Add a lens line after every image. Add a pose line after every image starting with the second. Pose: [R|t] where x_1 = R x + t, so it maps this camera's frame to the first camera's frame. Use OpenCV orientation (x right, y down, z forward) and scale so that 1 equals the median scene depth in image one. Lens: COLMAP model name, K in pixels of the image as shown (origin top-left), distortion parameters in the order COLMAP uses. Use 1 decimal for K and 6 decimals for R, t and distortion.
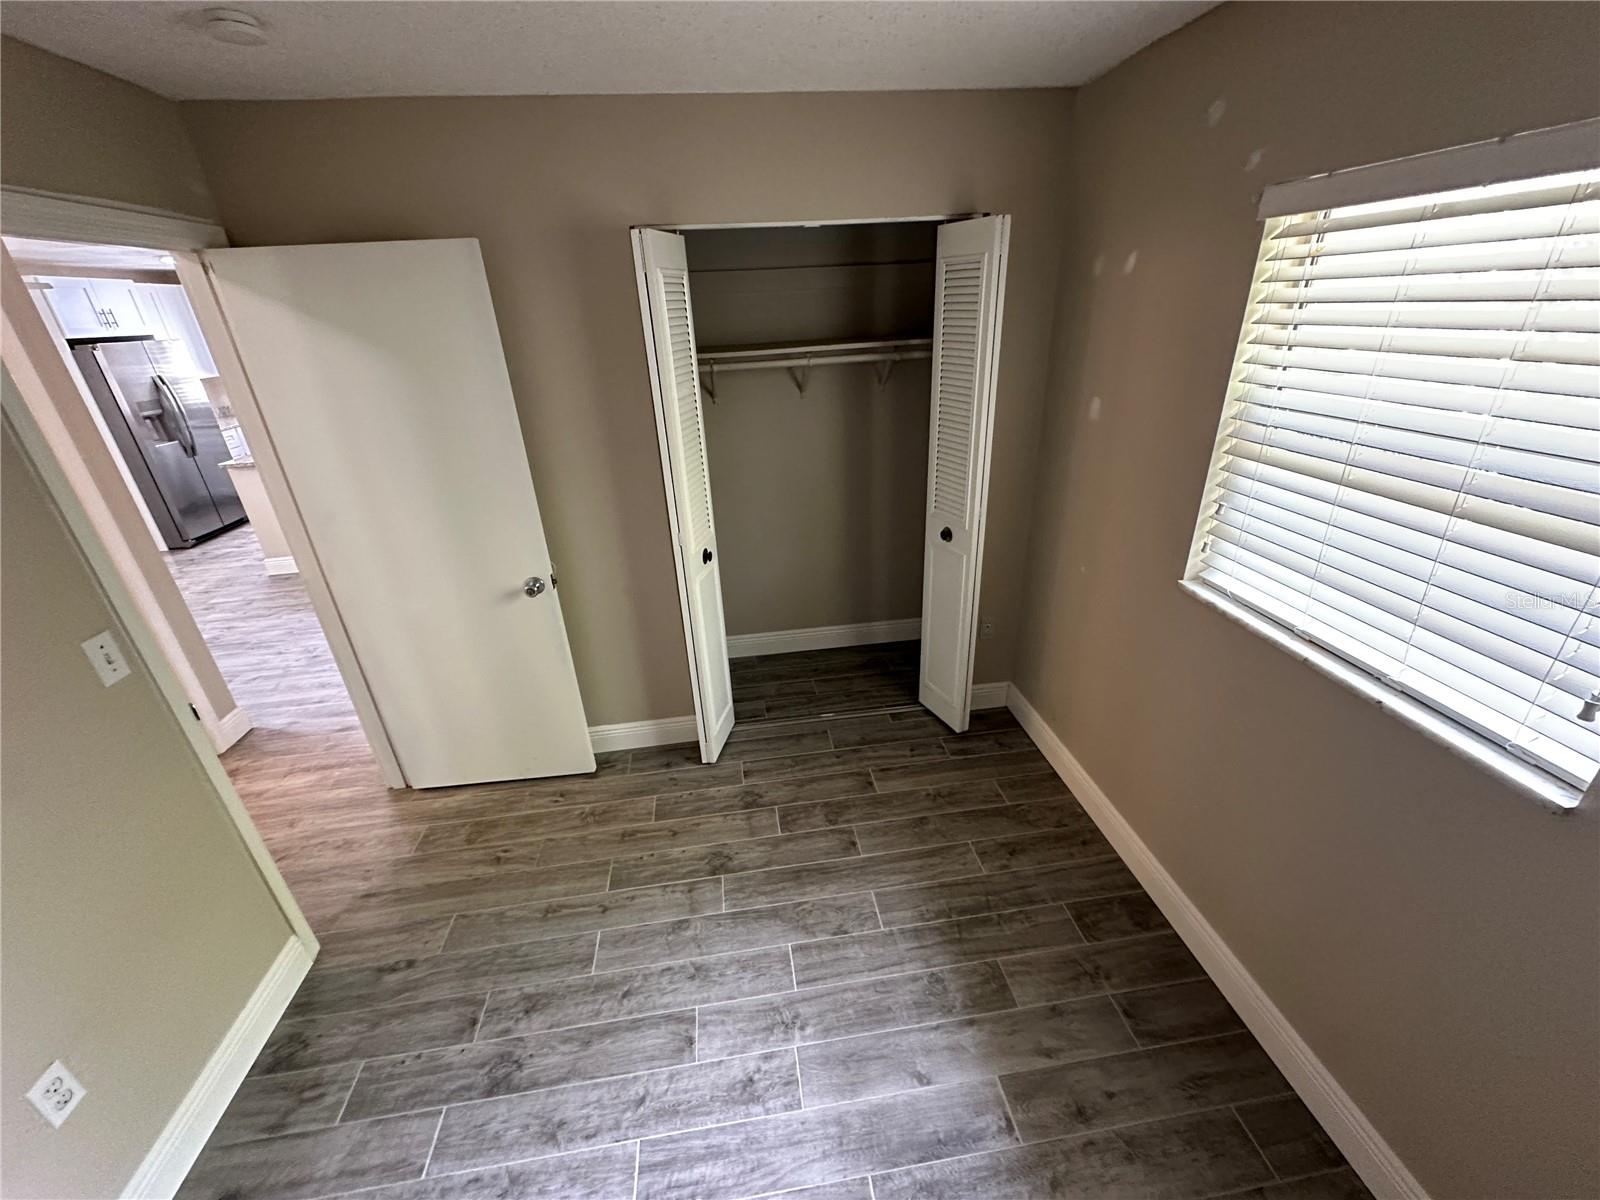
lens RADIAL K [[635.5, 0, 798.0], [0, 635.5, 601.2], [0, 0, 1]] dist [-0.002949, 0.000818]
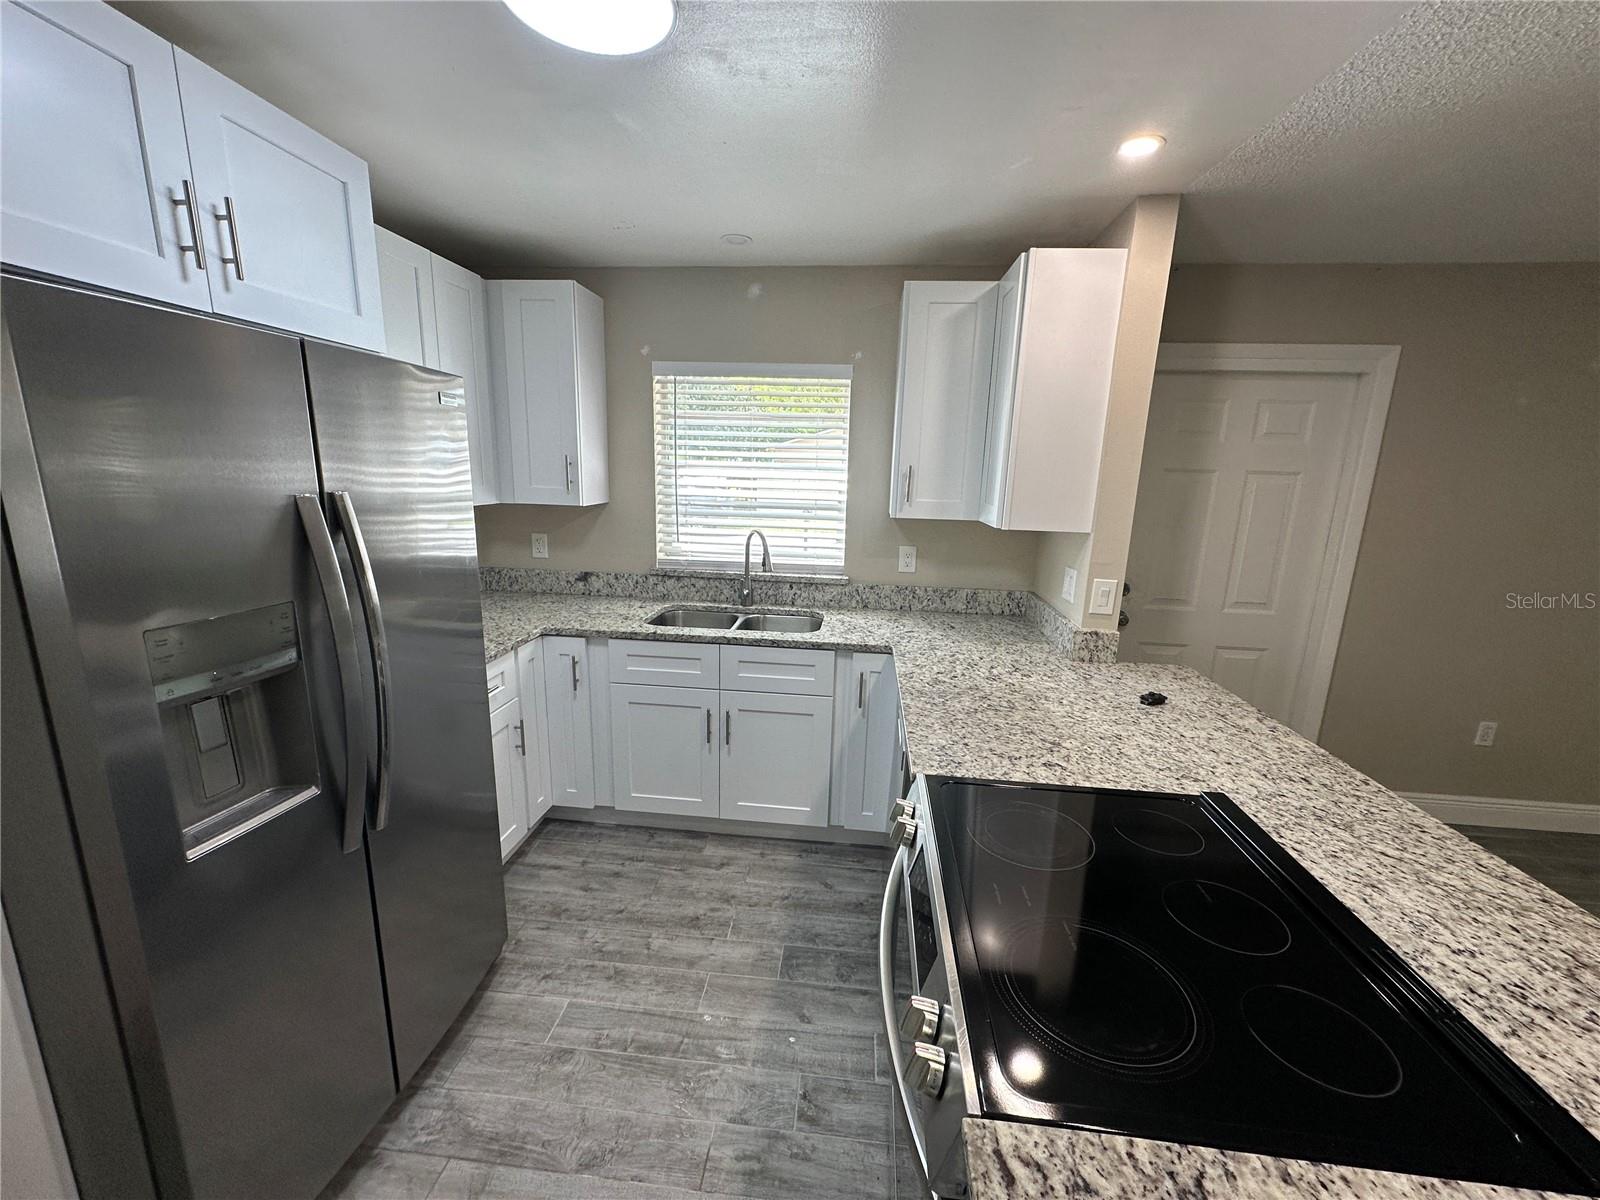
lens RADIAL K [[635.5, 0, 798.0], [0, 635.5, 601.2], [0, 0, 1]] dist [-0.002949, 0.000818]
pose [[0.970889, 0.118695, -0.208055, -0.831076], [-0.162376, 0.964692, -0.207371, -0.312484], [0.176095, 0.235117, 0.955882, 0.857688]]
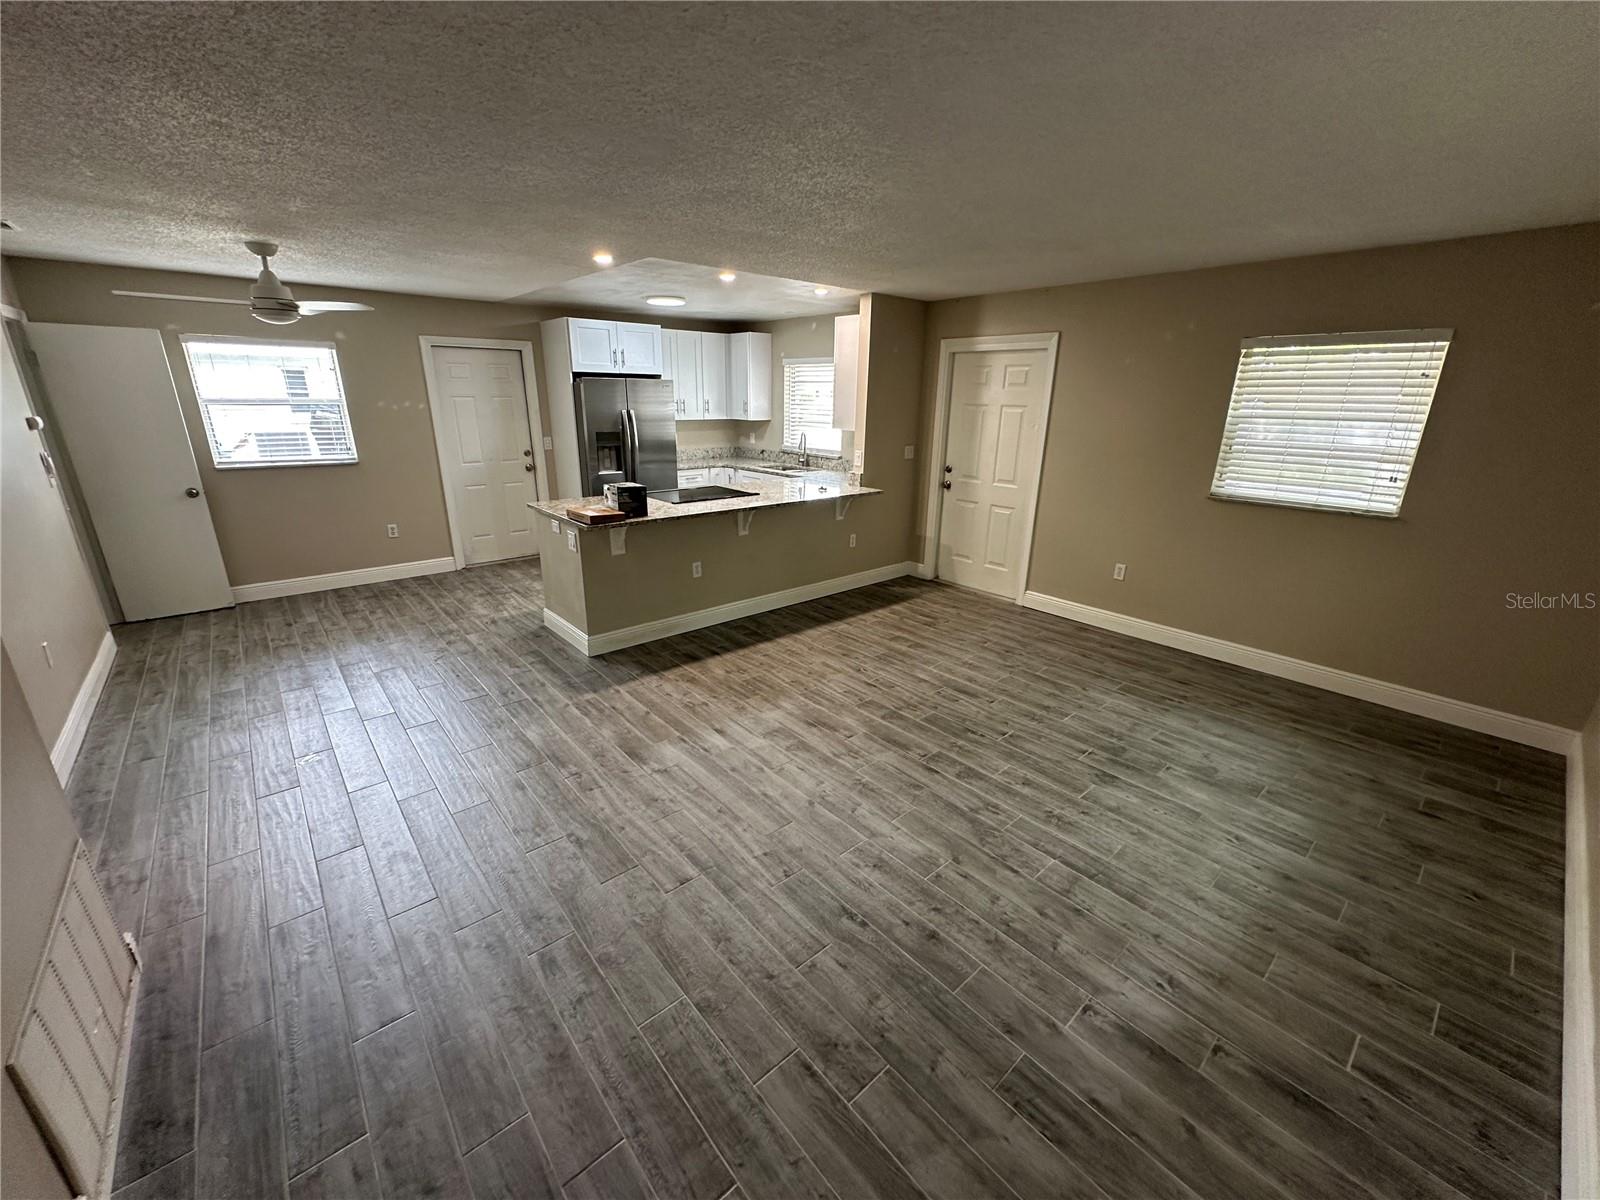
lens RADIAL K [[634.6, 0, 798.3], [0, 634.6, 599.9], [0, 0, 1]] dist [-0.001738, 0.000123]
pose [[0.548028, 0.310563, -0.776669, 0.061481], [-0.390769, 0.916024, 0.090555, -0.282690], [0.739571, 0.253872, 0.623365, 0.652867]]
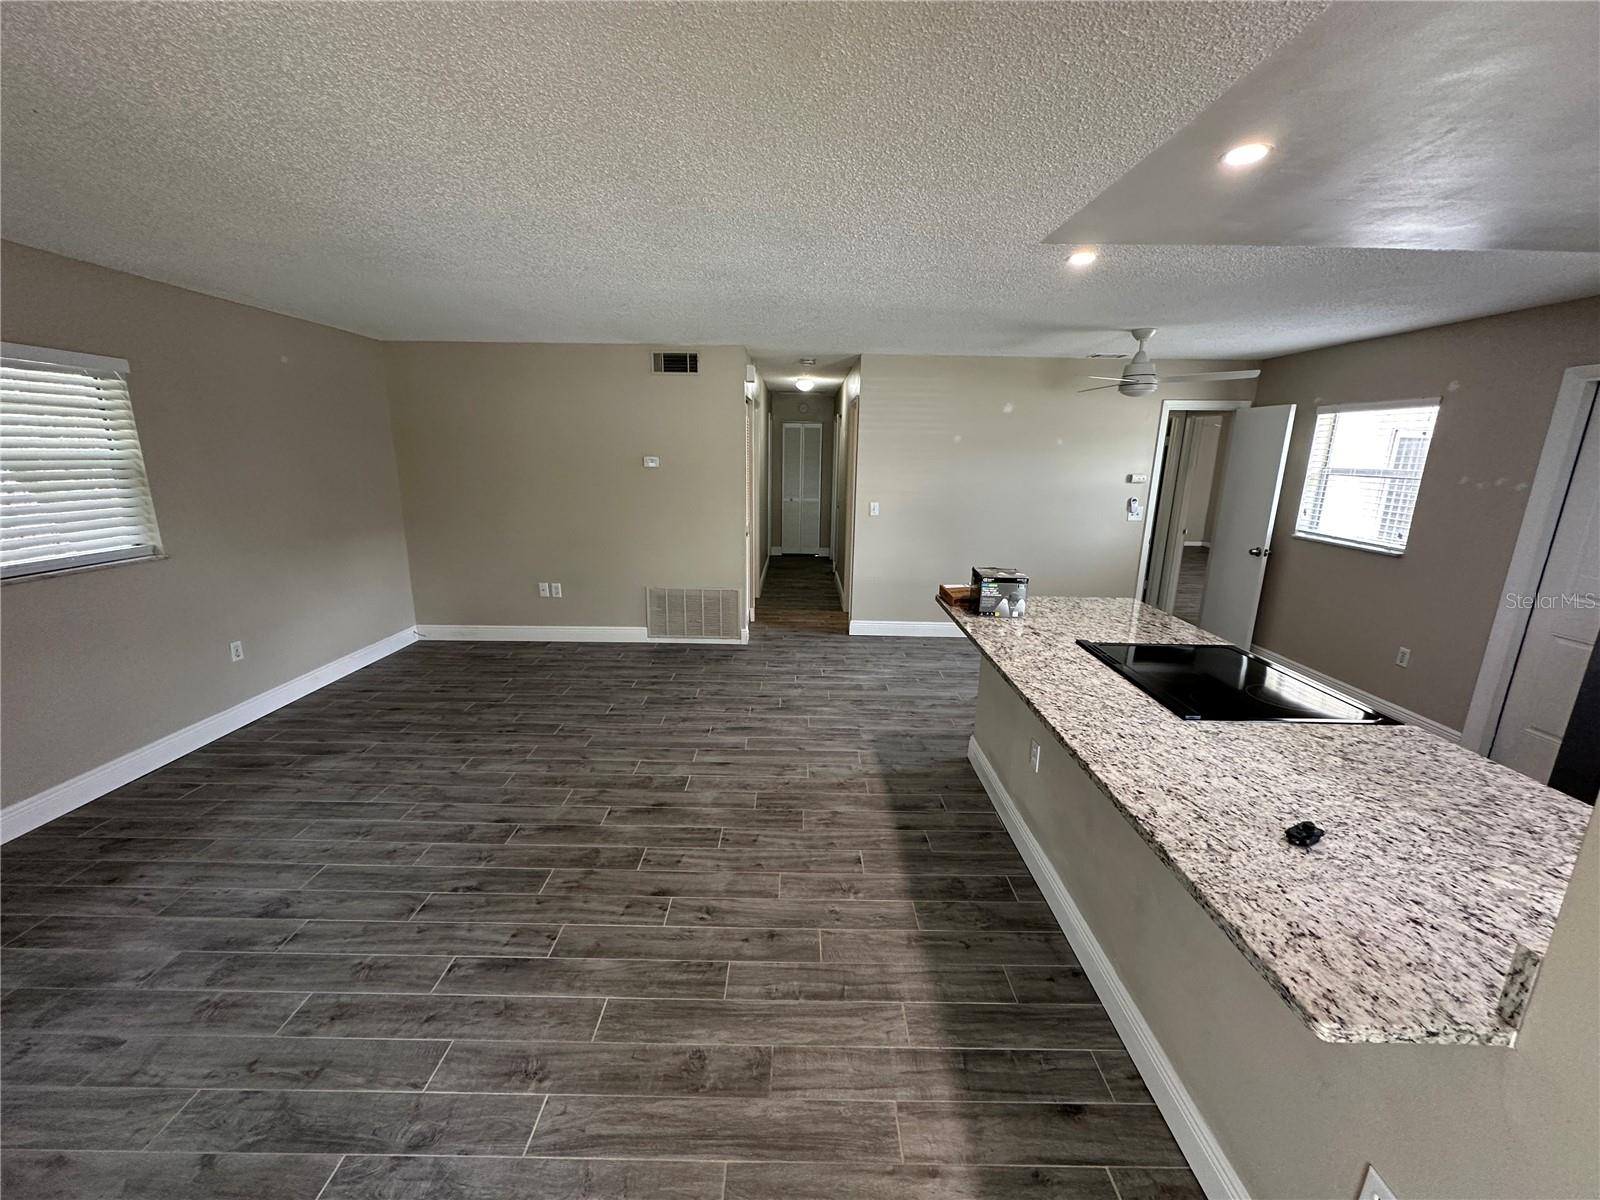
lens RADIAL K [[635.5, 0, 798.0], [0, 635.5, 601.2], [0, 0, 1]] dist [-0.002949, 0.000818]
pose [[-0.990656, -0.001806, 0.136369, -0.560886], [0.083284, 0.783805, 0.615396, -0.584473], [-0.107998, 0.621004, -0.776332, 1.375876]]
